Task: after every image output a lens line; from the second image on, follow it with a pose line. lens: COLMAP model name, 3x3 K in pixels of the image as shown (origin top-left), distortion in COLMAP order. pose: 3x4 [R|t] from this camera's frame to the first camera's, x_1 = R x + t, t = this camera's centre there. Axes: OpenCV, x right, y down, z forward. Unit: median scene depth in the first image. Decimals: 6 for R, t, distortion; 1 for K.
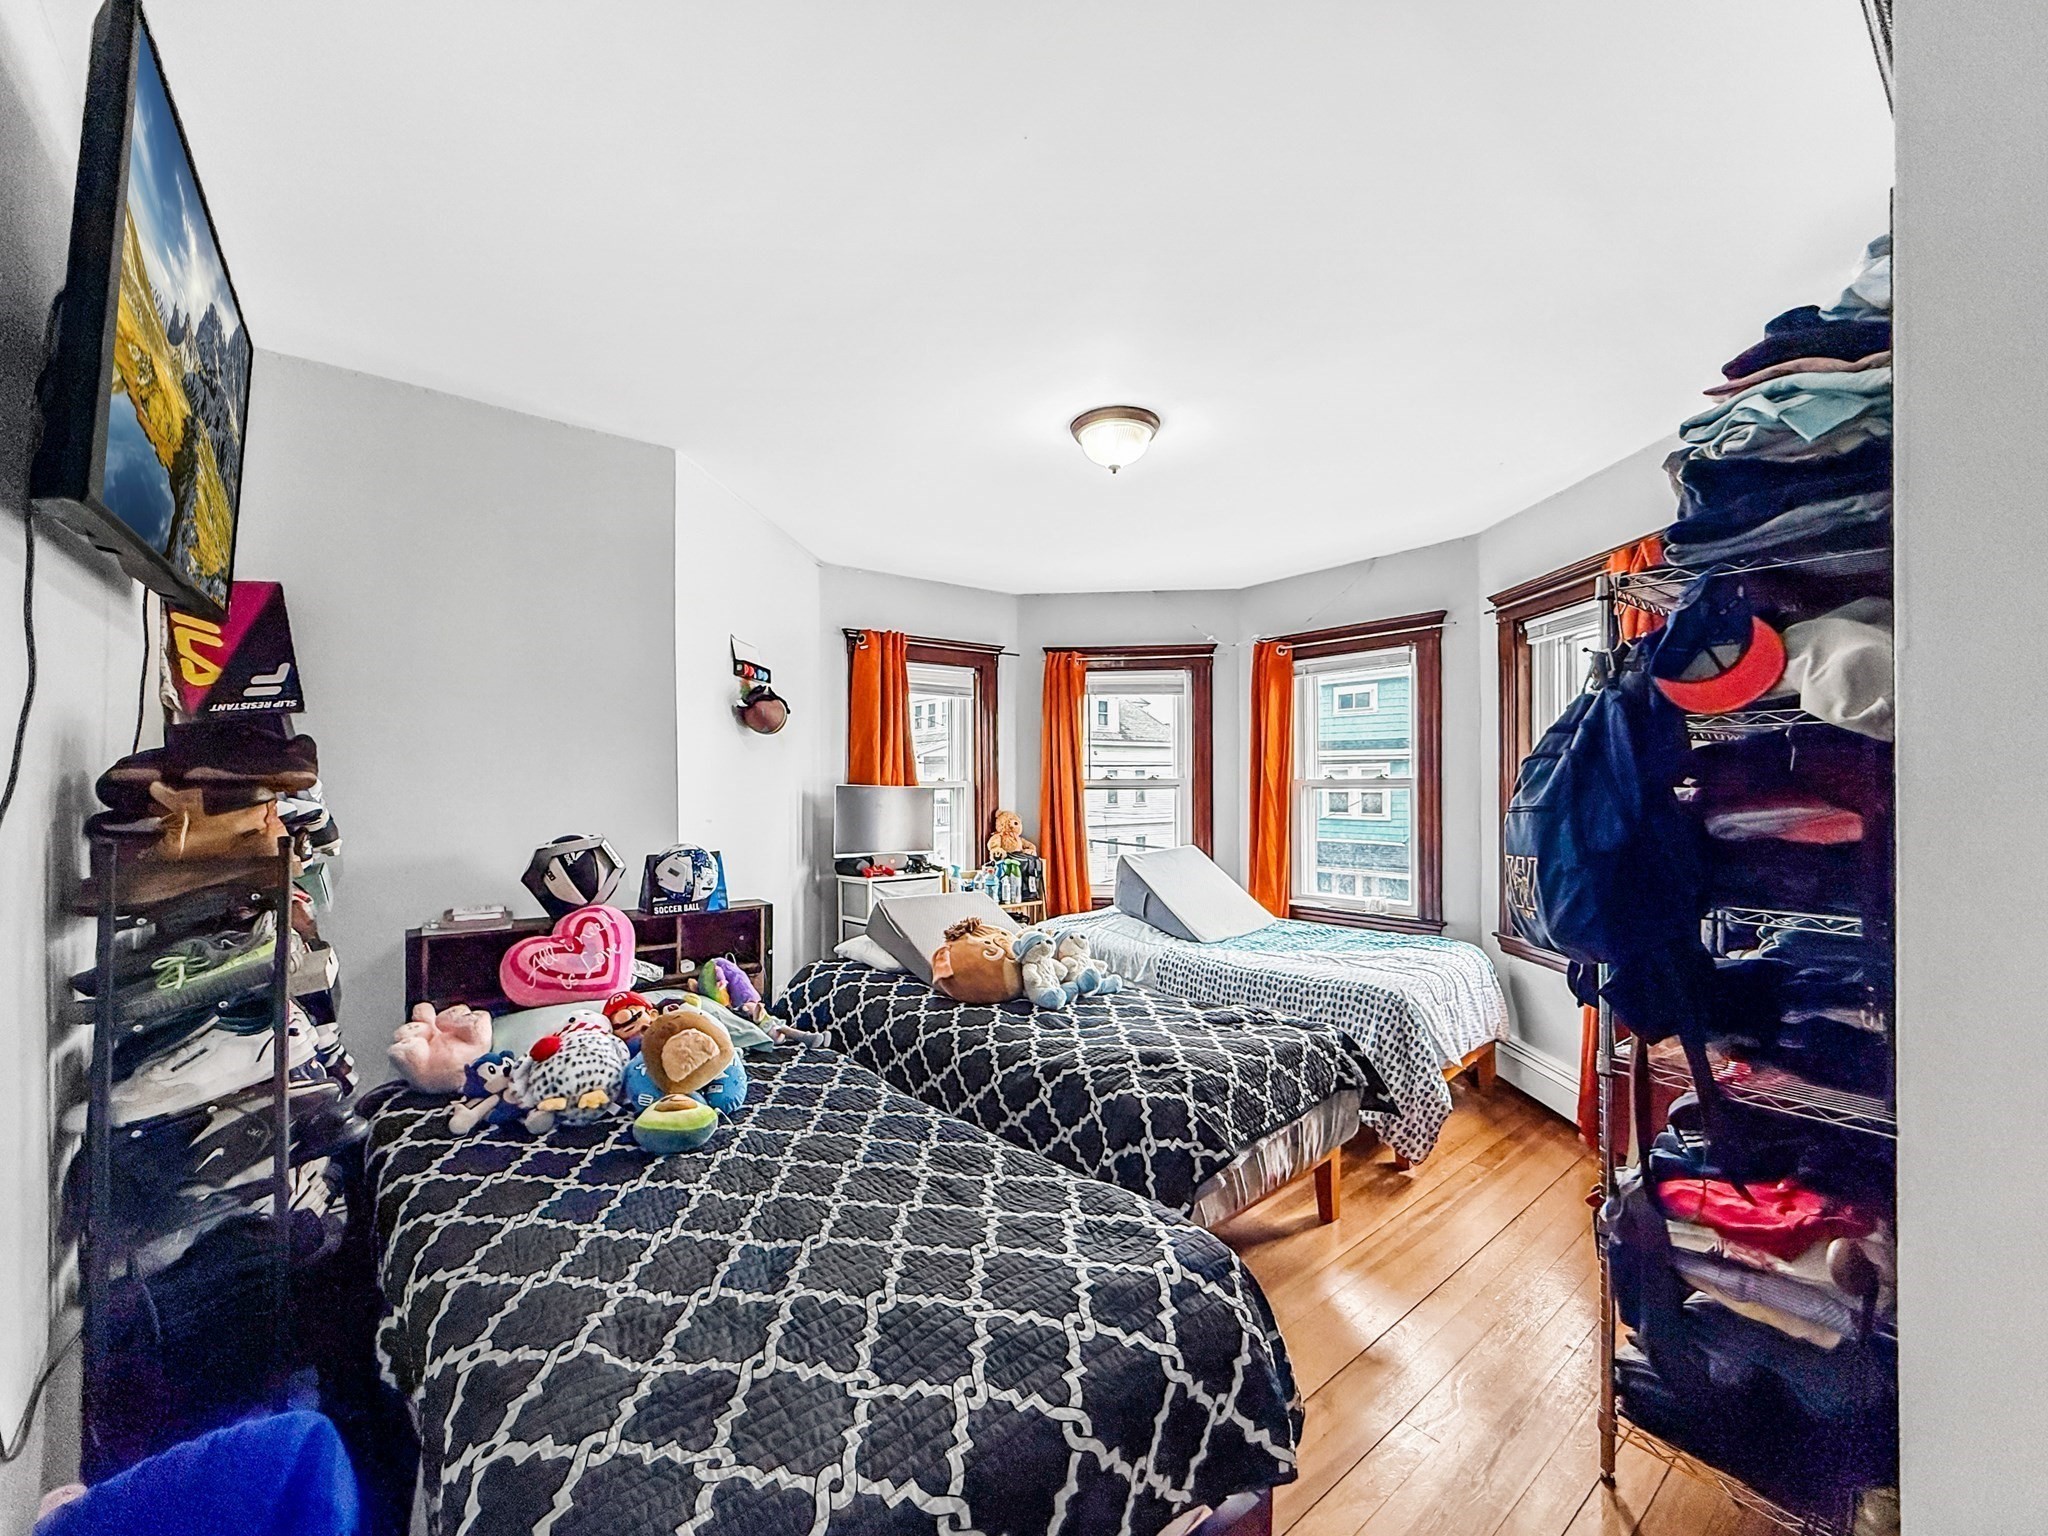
lens RADIAL K [[839.1, 0, 1018.1], [0, 839.1, 793.4], [0, 0, 1]] dist [-0.000772, -0.000158]
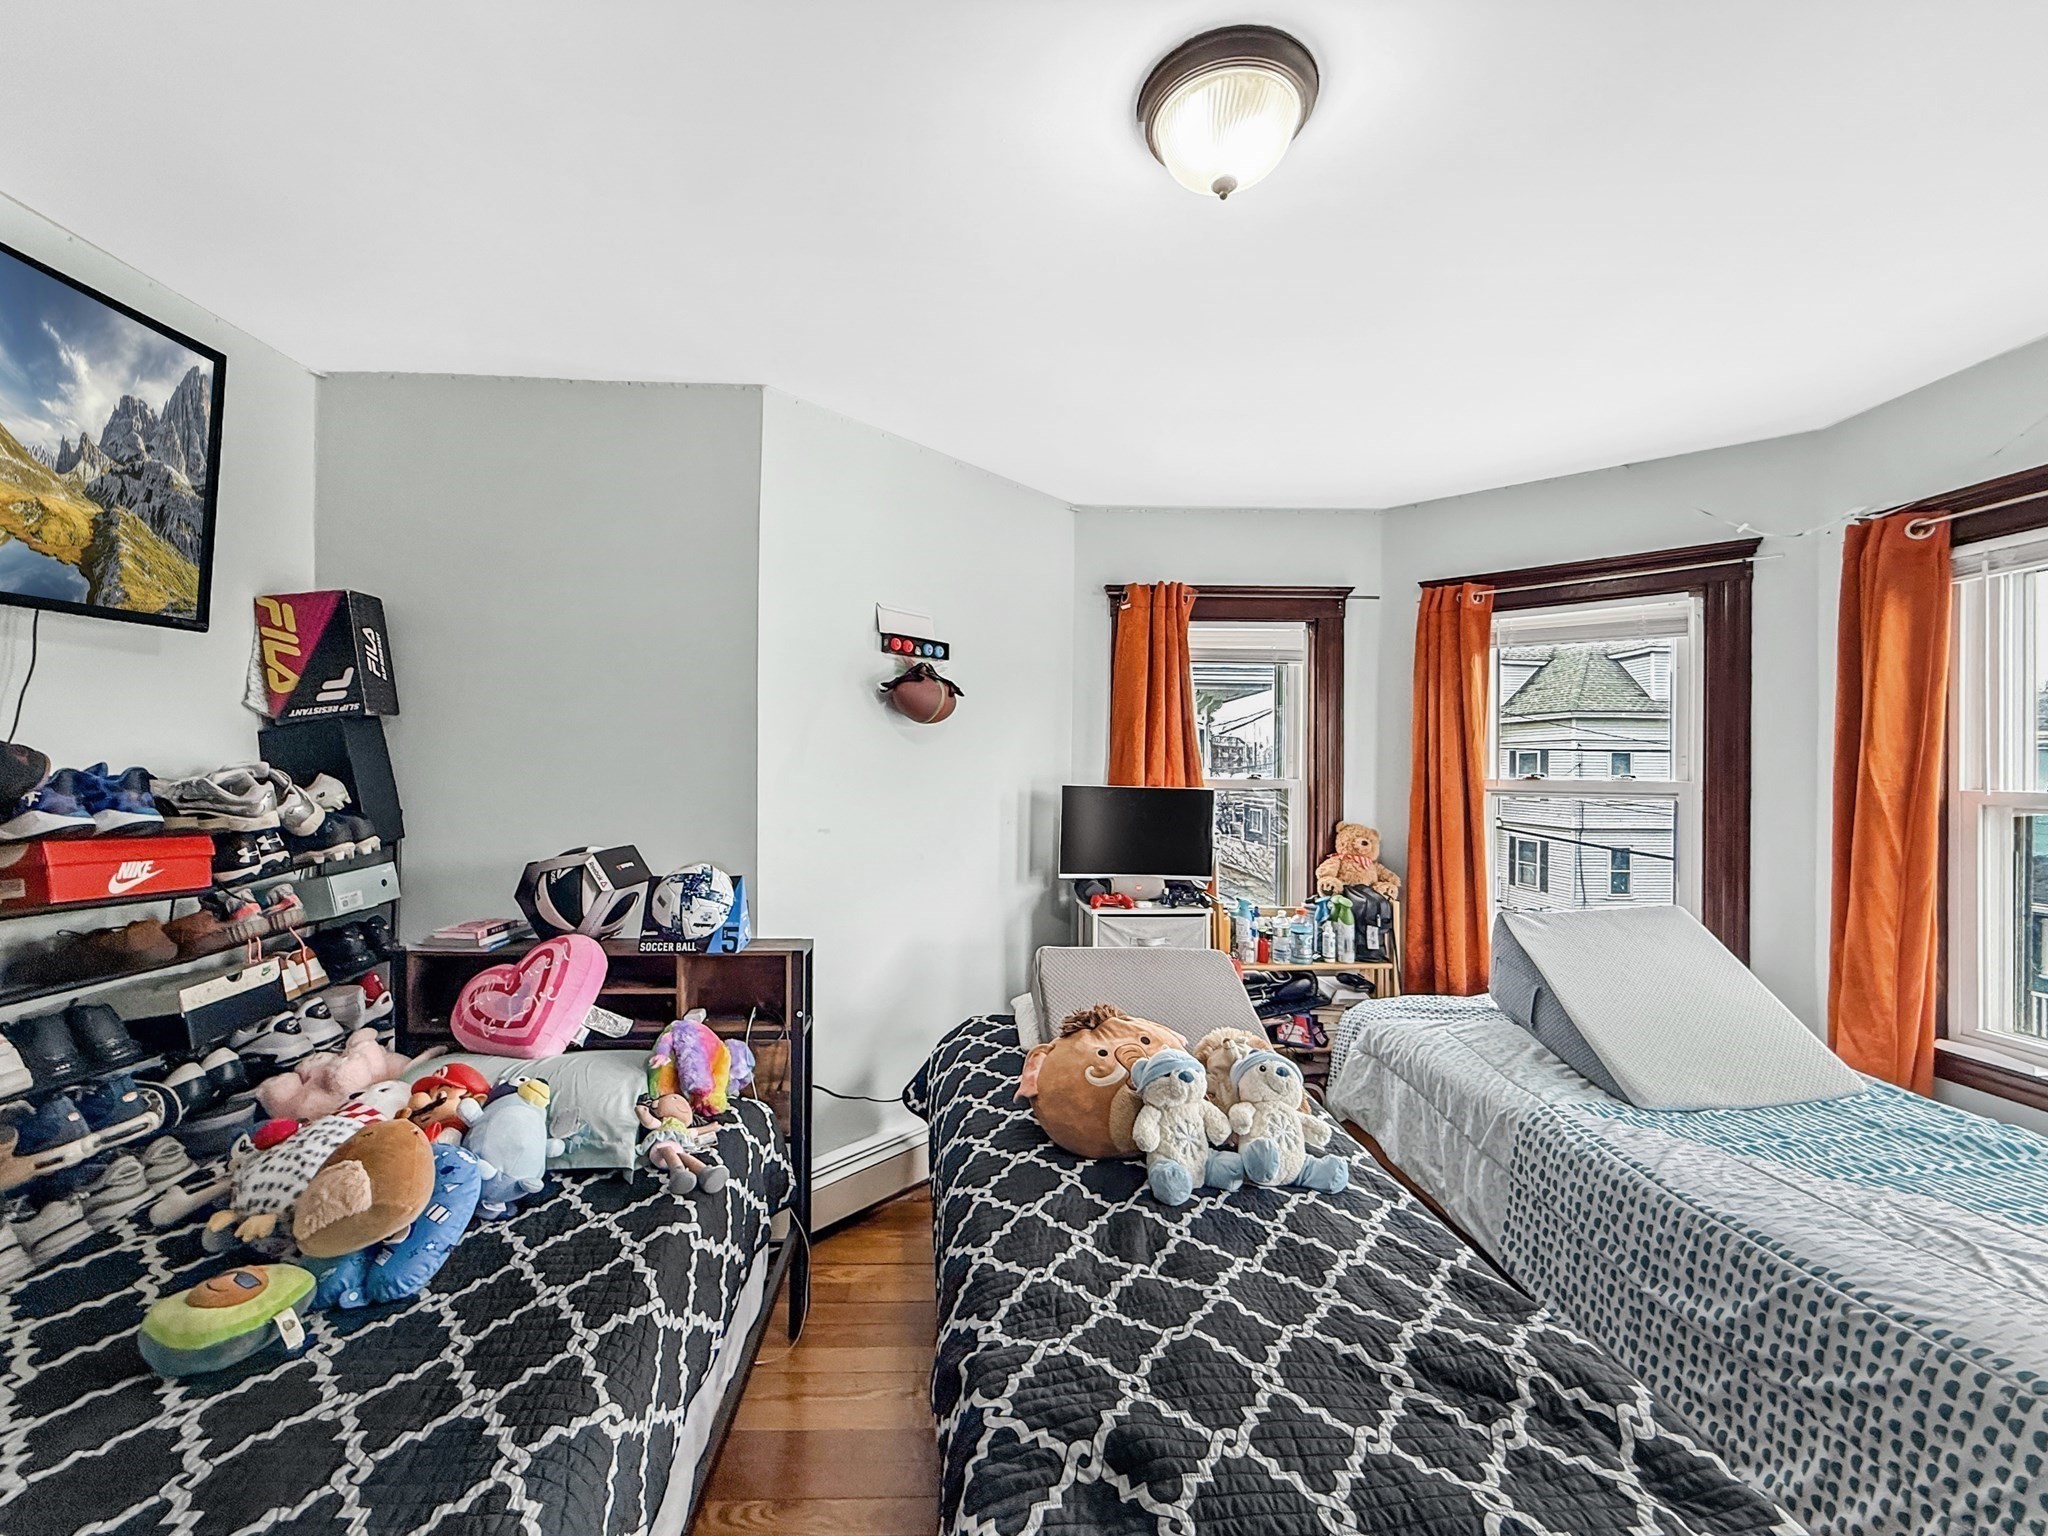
lens RADIAL K [[828.8, 0, 1024.0], [0, 828.8, 768.0], [0, 0, 1]] dist [-0.000199, 0.000273]
pose [[0.808375, 0.012981, -0.588525, 0.262042], [-0.017638, 0.999842, -0.002173, -0.029686], [0.588404, 0.012137, 0.808476, 0.441845]]
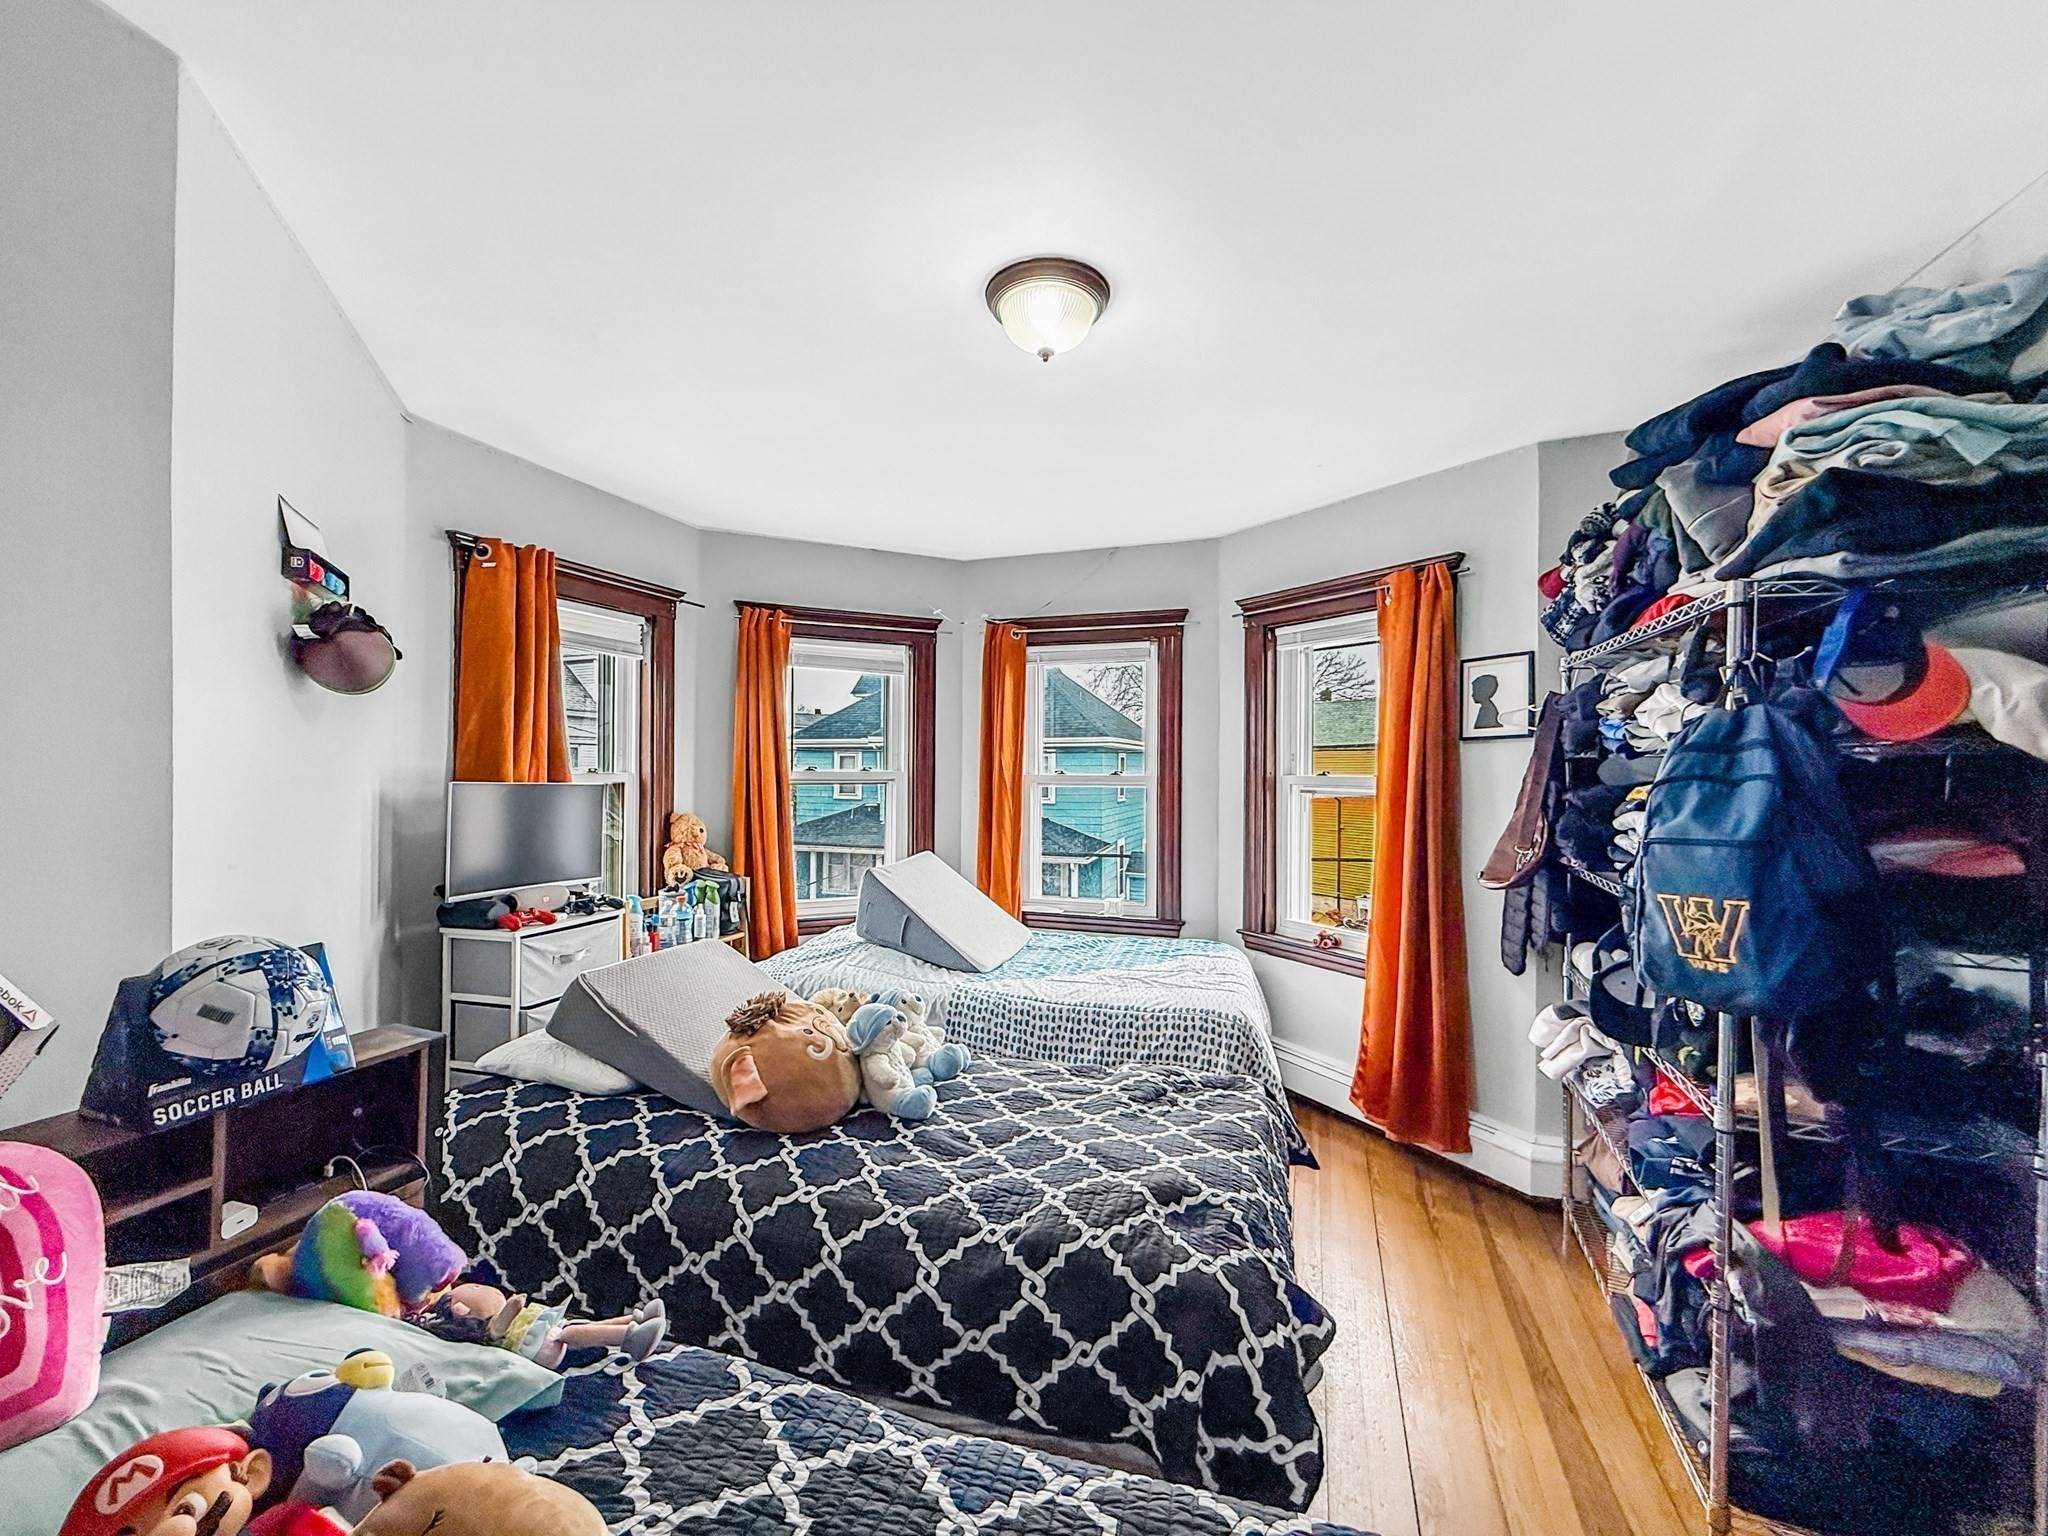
lens RADIAL K [[825.4, 0, 1020.4], [0, 825.4, 767.1], [0, 0, 1]] dist [0.000103, 0.000298]
pose [[0.852485, 0.012523, 0.522602, -0.223316], [-0.007739, 0.999906, -0.011336, -0.022150], [-0.522695, 0.005620, 0.852501, 0.341799]]
